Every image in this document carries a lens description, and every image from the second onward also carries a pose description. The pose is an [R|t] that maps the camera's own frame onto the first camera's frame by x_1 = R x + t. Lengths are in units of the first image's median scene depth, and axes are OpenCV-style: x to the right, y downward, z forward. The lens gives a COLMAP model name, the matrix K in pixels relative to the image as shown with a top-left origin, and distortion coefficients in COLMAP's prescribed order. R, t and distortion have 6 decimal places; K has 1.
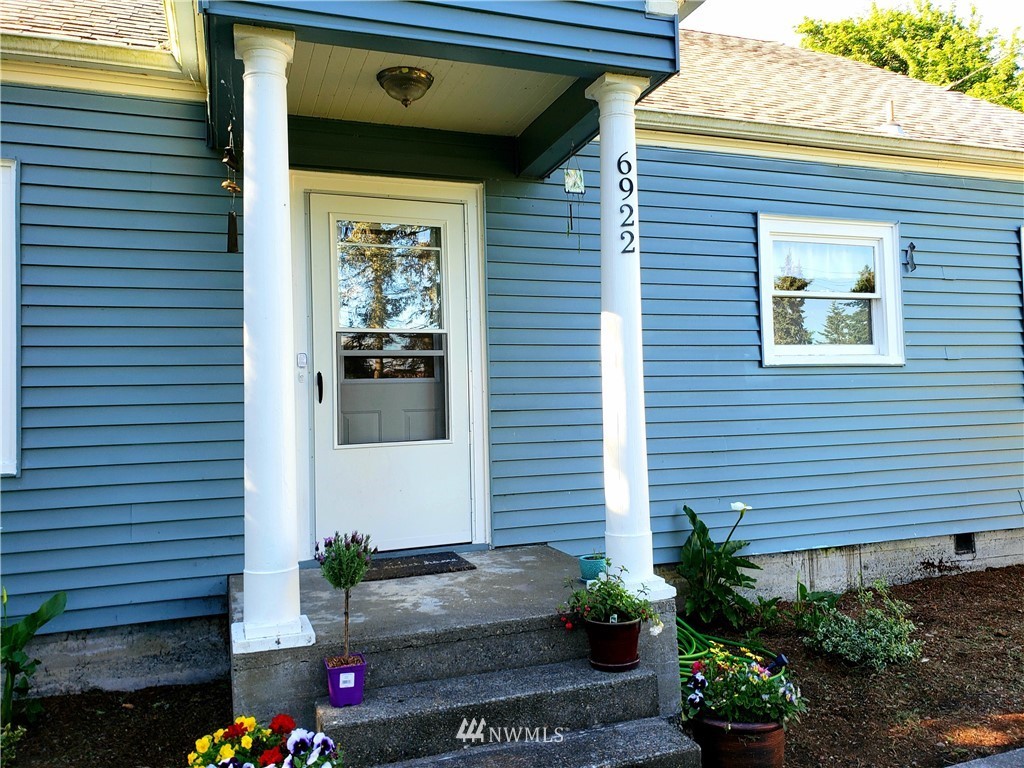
lens RADIAL K [[793.4, 0, 512.0], [0, 793.4, 384.0], [0, 0, 1]] dist [-0.005783, 0.001099]
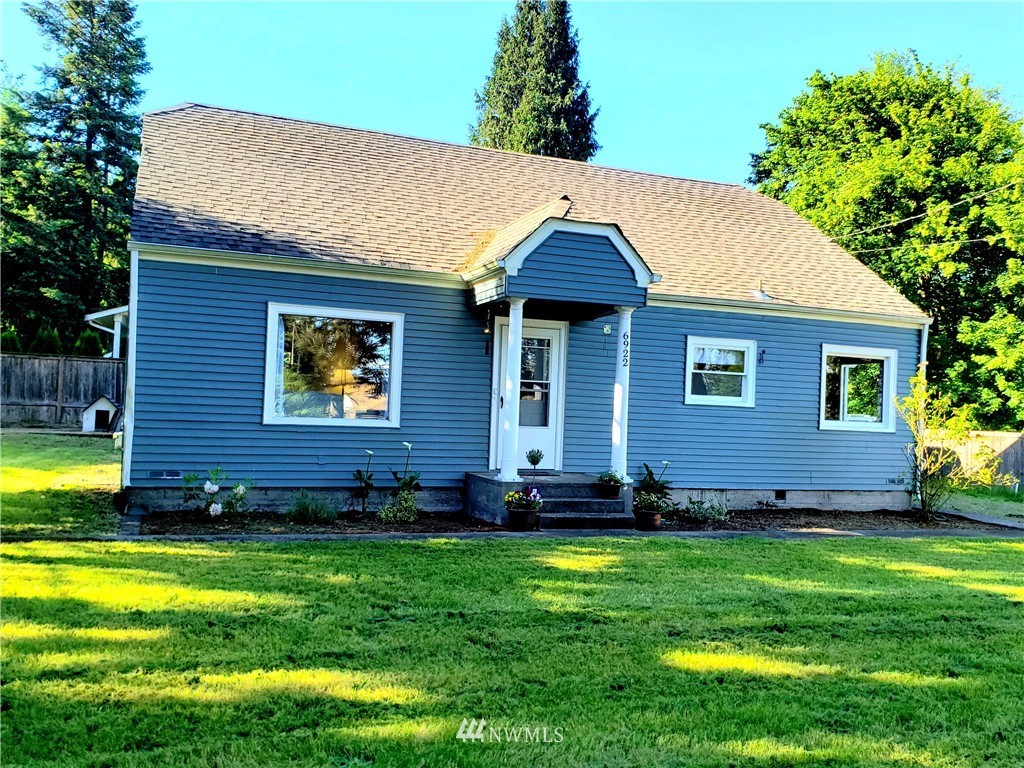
lens RADIAL K [[793.4, 0, 512.0], [0, 793.4, 384.0], [0, 0, 1]] dist [-0.005783, 0.001099]
pose [[0.997703, 0.067558, -0.004956, -0.154045], [-0.067587, 0.997695, -0.005982, -0.031895], [0.004540, 0.006303, 0.999970, -1.181822]]
